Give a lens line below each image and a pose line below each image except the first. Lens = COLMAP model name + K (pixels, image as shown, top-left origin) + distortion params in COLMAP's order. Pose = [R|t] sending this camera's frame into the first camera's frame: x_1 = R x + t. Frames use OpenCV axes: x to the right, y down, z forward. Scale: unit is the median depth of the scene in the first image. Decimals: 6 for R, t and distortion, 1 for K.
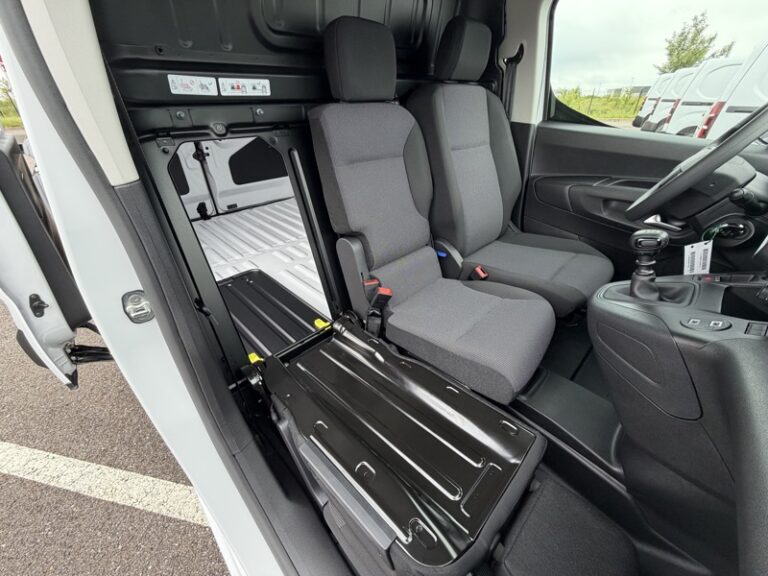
lens RADIAL K [[307.9, 0, 385.0], [0, 307.9, 289.9], [0, 0, 1]] dist [-0.001649, 0.001292]
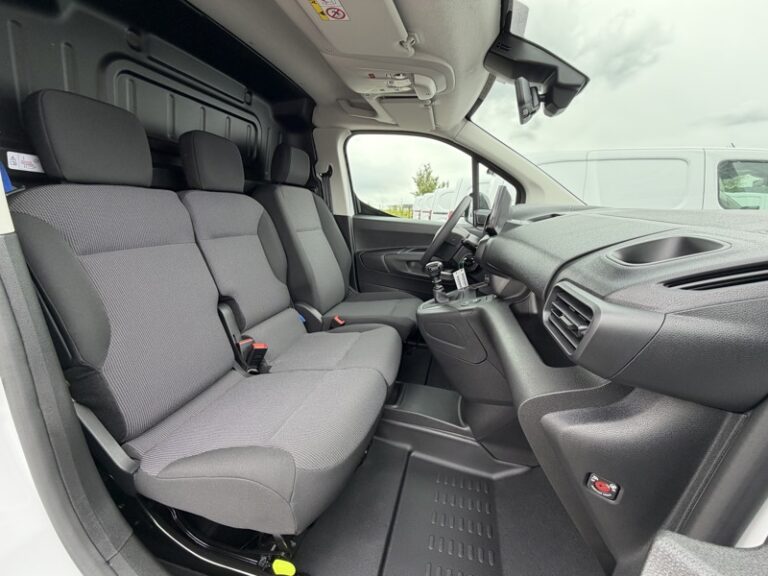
lens RADIAL K [[307.9, 0, 388.8], [0, 307.9, 287.4], [0, 0, 1]] dist [-0.001649, 0.001292]
pose [[0.853605, -0.107849, 0.509634, -0.122837], [0.257685, 0.937671, -0.233176, 0.149729], [-0.452721, 0.330366, 0.828192, -0.134490]]
